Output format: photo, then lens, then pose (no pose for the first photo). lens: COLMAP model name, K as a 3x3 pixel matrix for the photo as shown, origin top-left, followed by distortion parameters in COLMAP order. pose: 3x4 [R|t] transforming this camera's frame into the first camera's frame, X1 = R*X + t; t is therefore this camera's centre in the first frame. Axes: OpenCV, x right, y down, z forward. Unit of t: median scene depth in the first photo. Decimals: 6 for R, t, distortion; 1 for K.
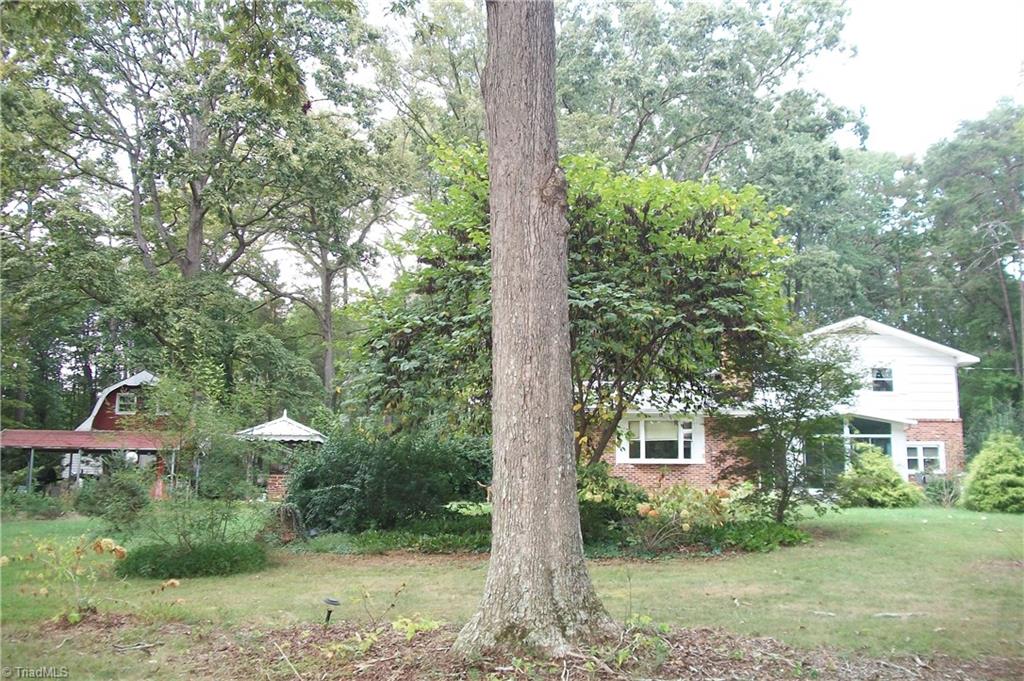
lens RADIAL K [[960.5, 0, 512.0], [0, 960.5, 340.5], [0, 0, 1]] dist [-0.122208, 0.025379]
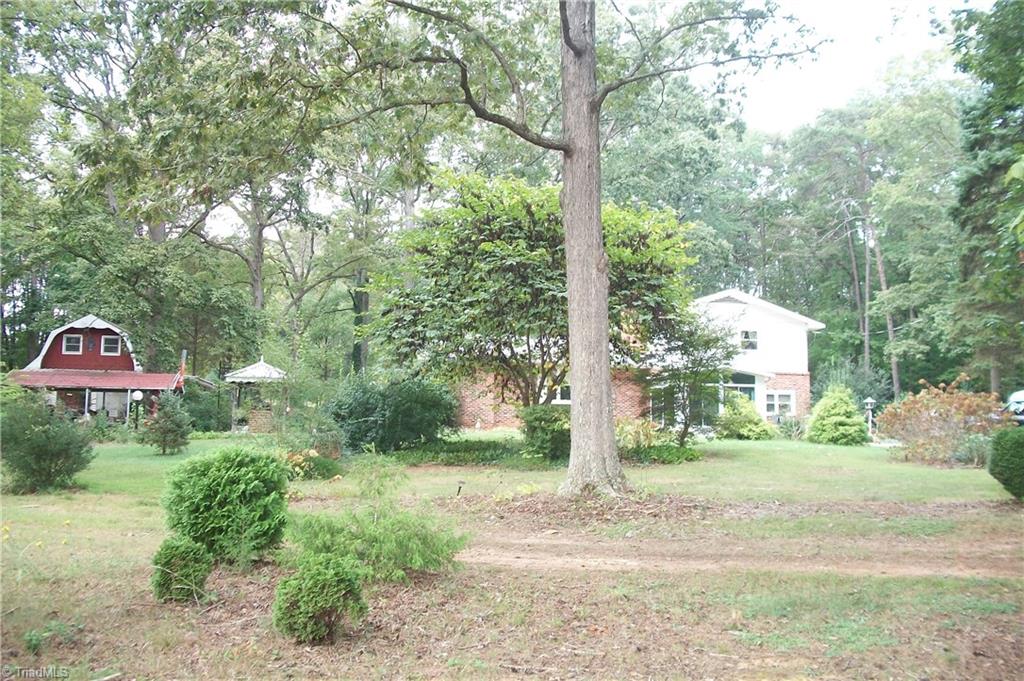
lens RADIAL K [[960.5, 0, 512.0], [0, 960.5, 340.5], [0, 0, 1]] dist [-0.122208, 0.025379]
pose [[0.990243, 0.018021, 0.138185, -0.104204], [-0.026786, 0.997727, 0.061840, -0.030931], [-0.136756, -0.064938, 0.988474, -0.231392]]
